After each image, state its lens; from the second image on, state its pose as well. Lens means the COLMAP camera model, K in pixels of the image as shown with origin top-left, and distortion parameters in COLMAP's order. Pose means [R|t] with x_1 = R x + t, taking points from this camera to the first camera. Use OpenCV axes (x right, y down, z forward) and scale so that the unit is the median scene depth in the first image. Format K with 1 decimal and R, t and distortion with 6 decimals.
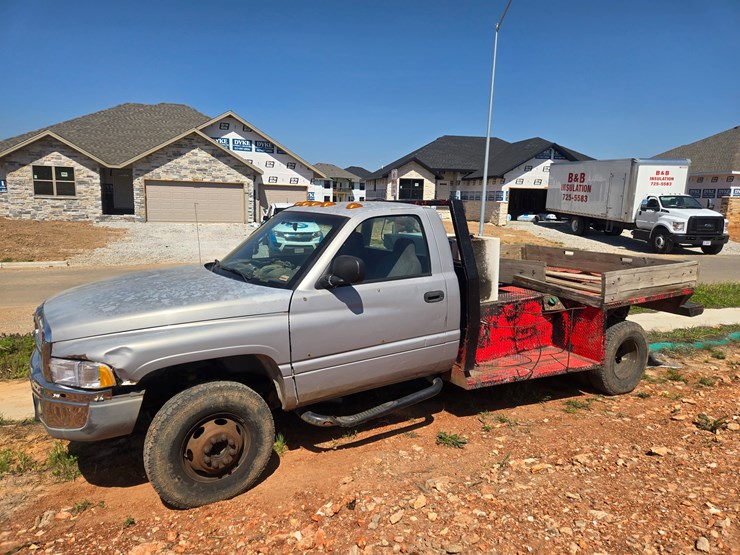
lens RADIAL K [[497.4, 0, 373.6], [0, 497.4, 280.2], [0, 0, 1]] dist [0.074284, -0.055715]
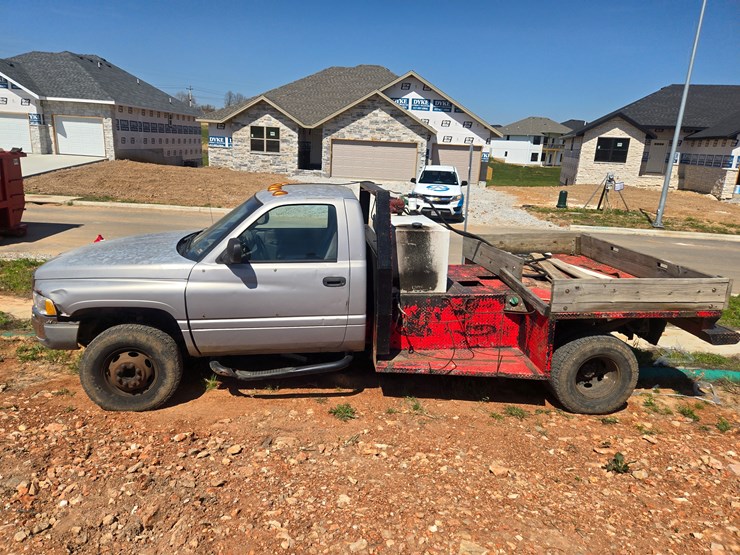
lens RADIAL K [[497.4, 0, 362.9], [0, 497.4, 275.6], [0, 0, 1]] dist [0.074284, -0.055715]
pose [[0.904949, 0.127509, -0.405967, 0.124058], [-0.095333, 0.990549, 0.098610, -0.018783], [0.414704, -0.050535, 0.908552, 0.007360]]
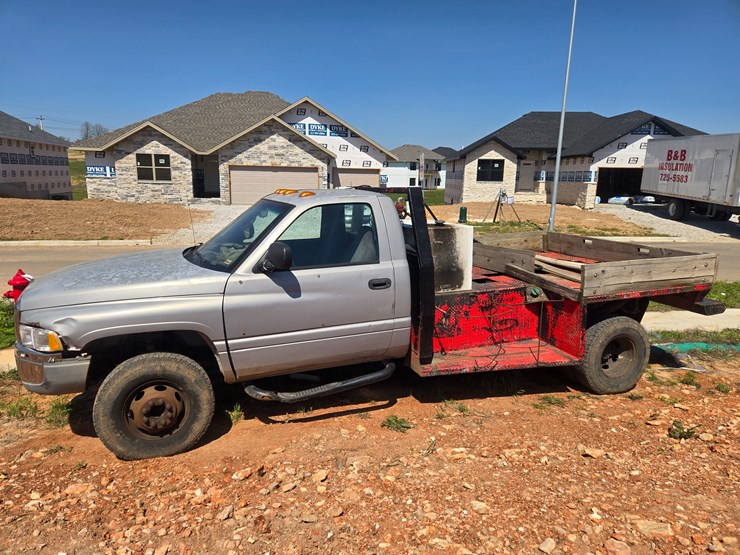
lens RADIAL K [[497.4, 0, 362.8], [0, 497.4, 282.4], [0, 0, 1]] dist [0.074284, -0.055715]
pose [[0.979860, 0.034081, -0.196755, 0.057655], [-0.026270, 0.998765, 0.042170, -0.002481], [0.197950, -0.036152, 0.979545, -0.001534]]
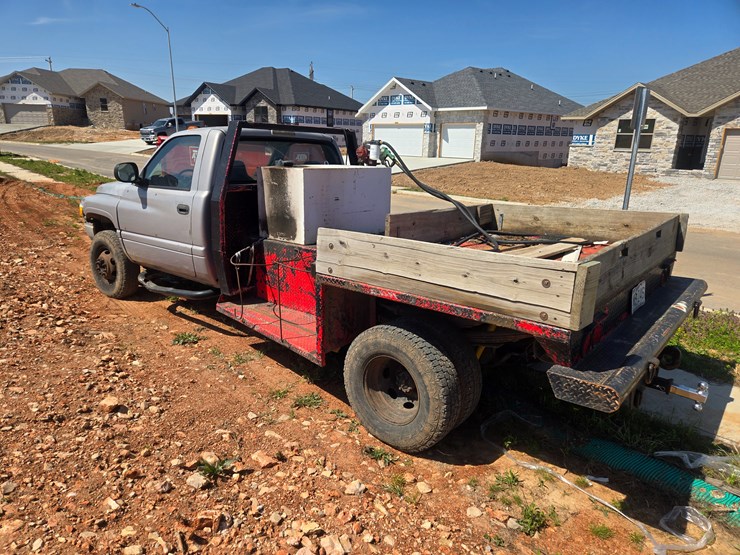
lens RADIAL K [[497.4, 0, 357.5], [0, 497.4, 284.1], [0, 0, 1]] dist [0.074284, -0.055715]
pose [[0.303266, 0.247281, -0.920262, 0.266792], [-0.169986, 0.964291, 0.203094, -0.020525], [0.937622, 0.094840, 0.334471, 0.201532]]
